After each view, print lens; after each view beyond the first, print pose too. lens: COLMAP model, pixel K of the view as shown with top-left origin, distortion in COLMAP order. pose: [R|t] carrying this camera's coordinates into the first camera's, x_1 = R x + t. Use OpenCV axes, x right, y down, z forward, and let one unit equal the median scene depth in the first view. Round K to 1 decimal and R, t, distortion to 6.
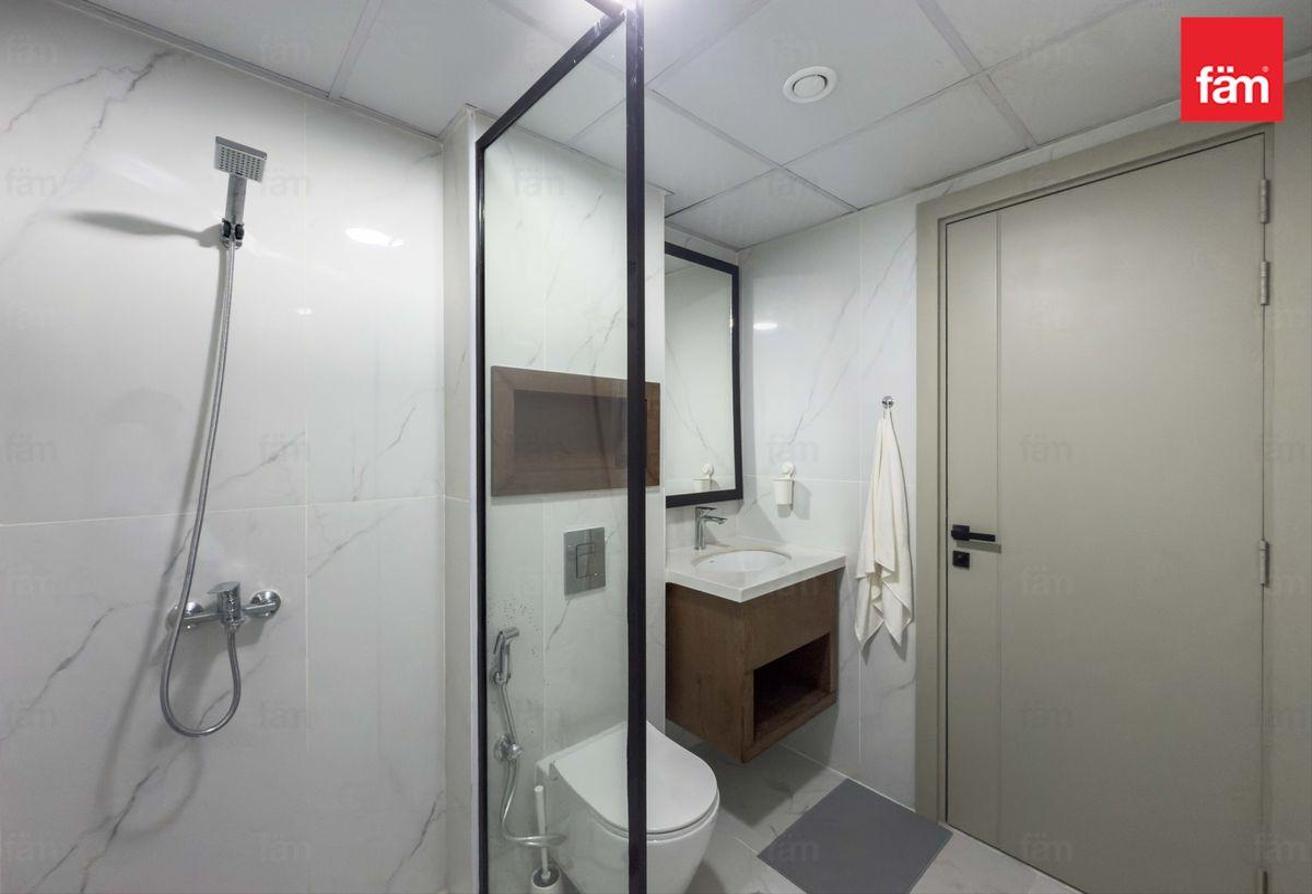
lens RADIAL K [[527.1, 0, 657.5], [0, 527.1, 445.6], [0, 0, 1]] dist [-0.000425, -0.000243]
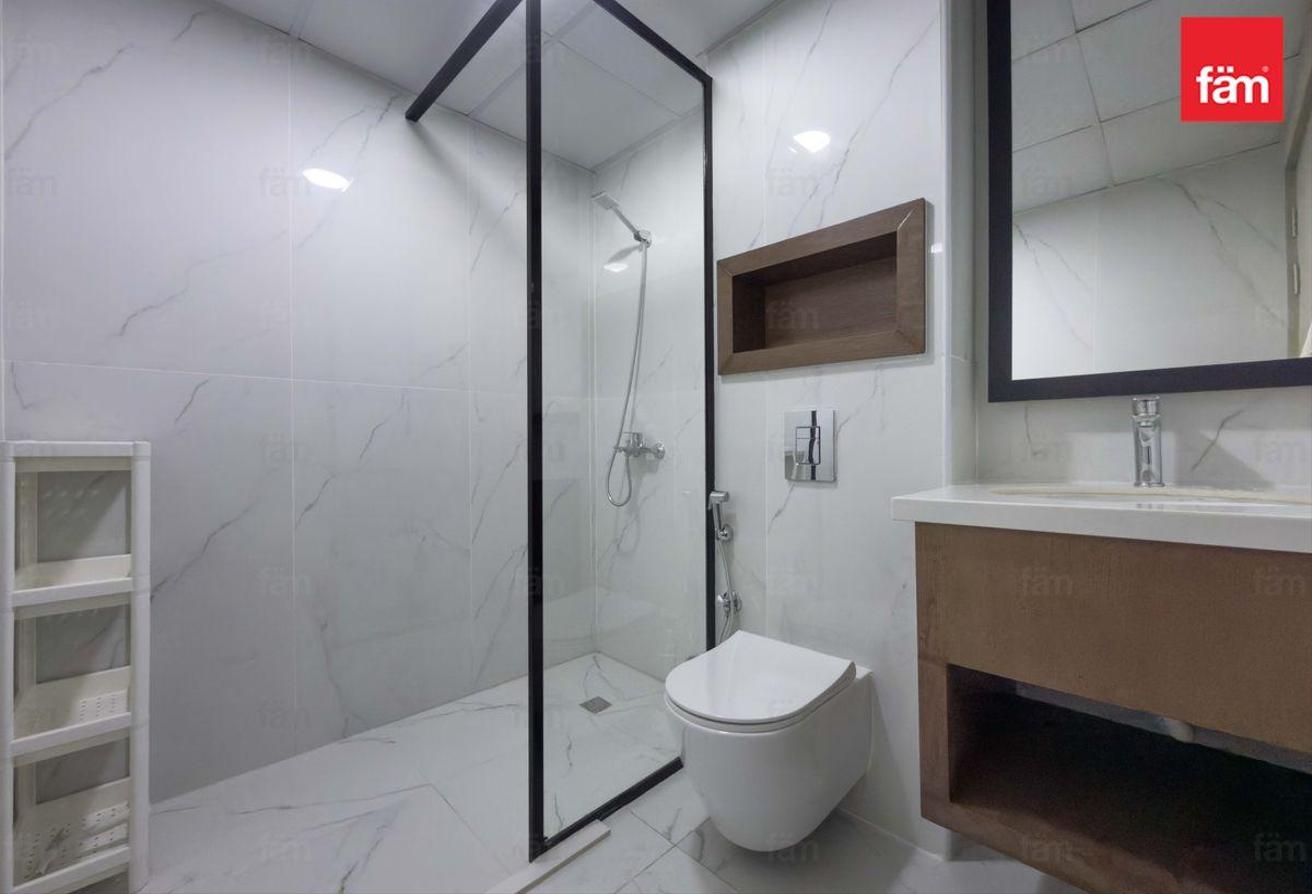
lens RADIAL K [[527.1, 0, 657.5], [0, 527.1, 445.6], [0, 0, 1]] dist [-0.000425, -0.000243]
pose [[0.055440, 0.008092, -0.998429, 0.809293], [-0.006032, 0.999952, 0.007769, 0.237770], [0.998444, 0.005592, 0.055486, 0.786523]]
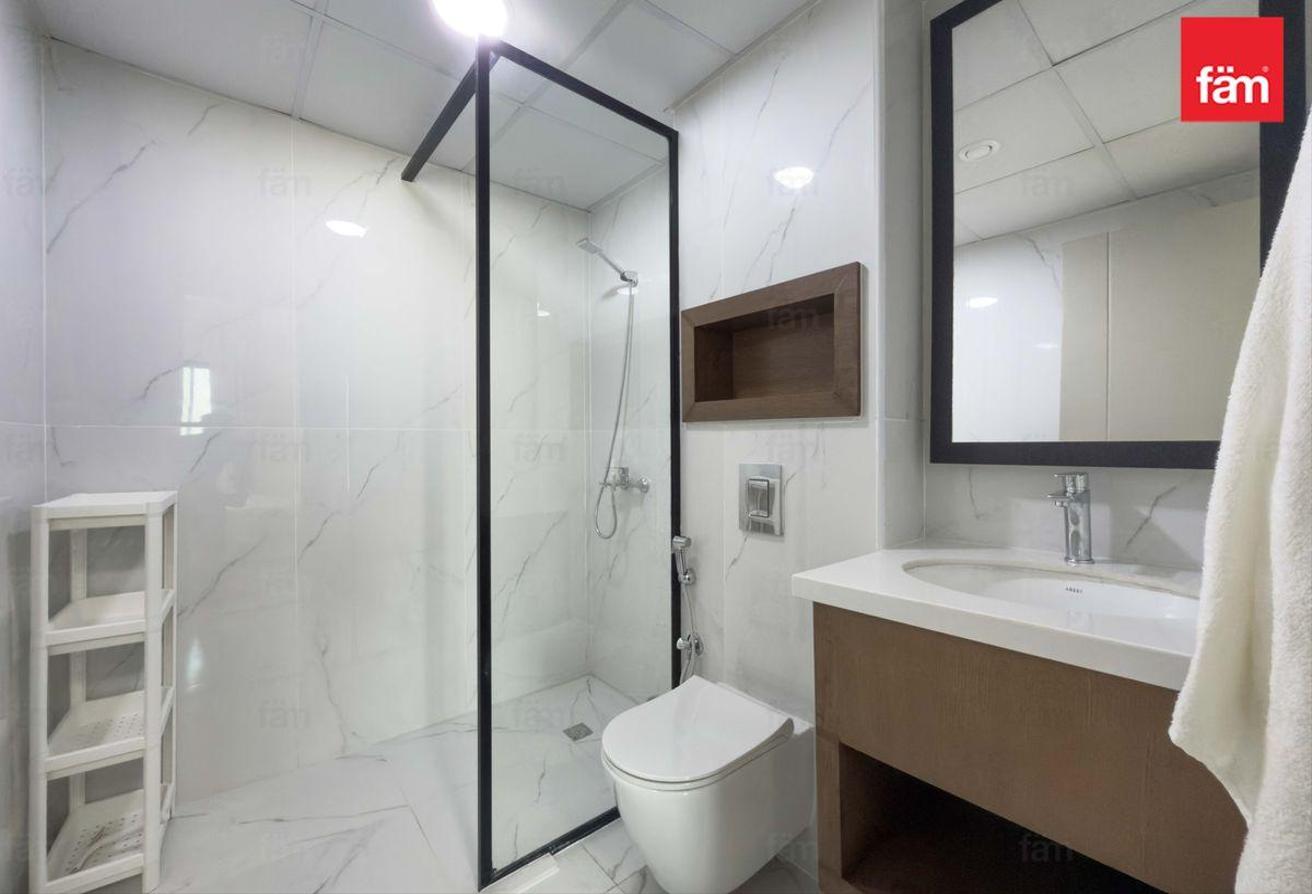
lens RADIAL K [[527.1, 0, 657.5], [0, 527.1, 445.6], [0, 0, 1]] dist [-0.000425, -0.000243]
pose [[-0.039048, 0.009425, -0.999193, 0.847679], [-0.006264, 0.999934, 0.009677, 0.135848], [0.999218, 0.006637, -0.038987, 0.967507]]
